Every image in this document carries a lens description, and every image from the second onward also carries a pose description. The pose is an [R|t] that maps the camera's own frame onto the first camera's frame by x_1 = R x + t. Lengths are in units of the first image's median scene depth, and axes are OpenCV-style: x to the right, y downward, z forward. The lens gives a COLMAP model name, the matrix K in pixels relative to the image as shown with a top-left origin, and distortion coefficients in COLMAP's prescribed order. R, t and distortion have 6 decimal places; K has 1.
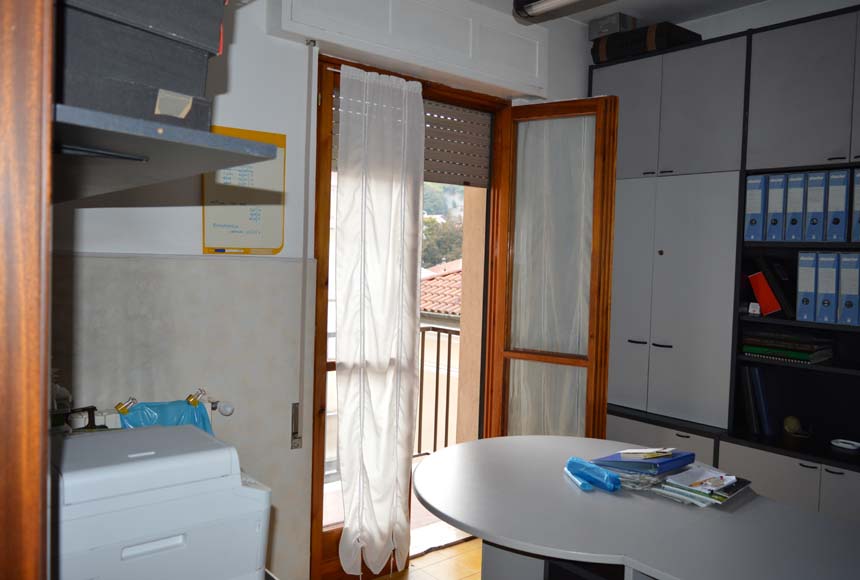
lens RADIAL K [[682.9, 0, 428.4], [0, 682.9, 280.9], [0, 0, 1]] dist [-0.007762, 0.001654]
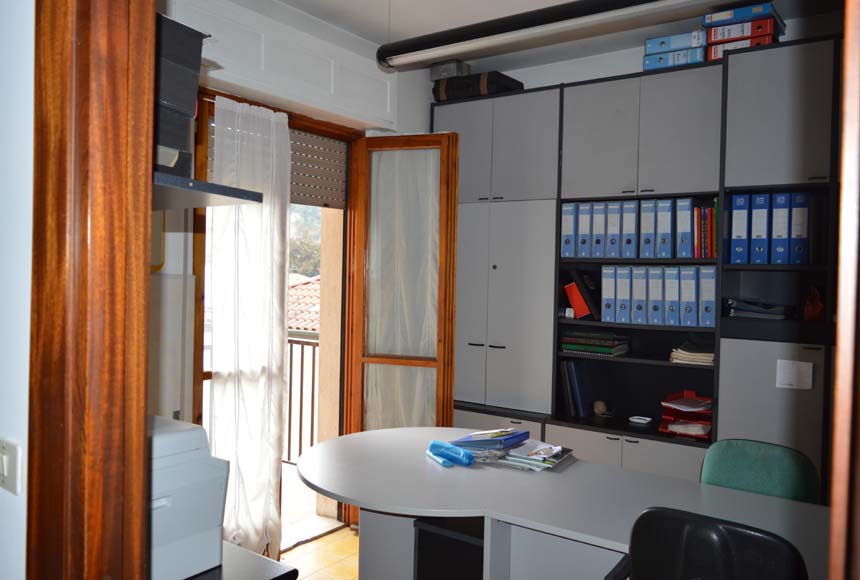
lens RADIAL K [[682.9, 0, 428.4], [0, 682.9, 280.9], [0, 0, 1]] dist [-0.007762, 0.001654]
pose [[0.968119, -0.010998, 0.250248, -0.068401], [0.016179, 0.999695, -0.018653, 0.002288], [-0.249967, 0.022107, 0.968002, -0.113472]]
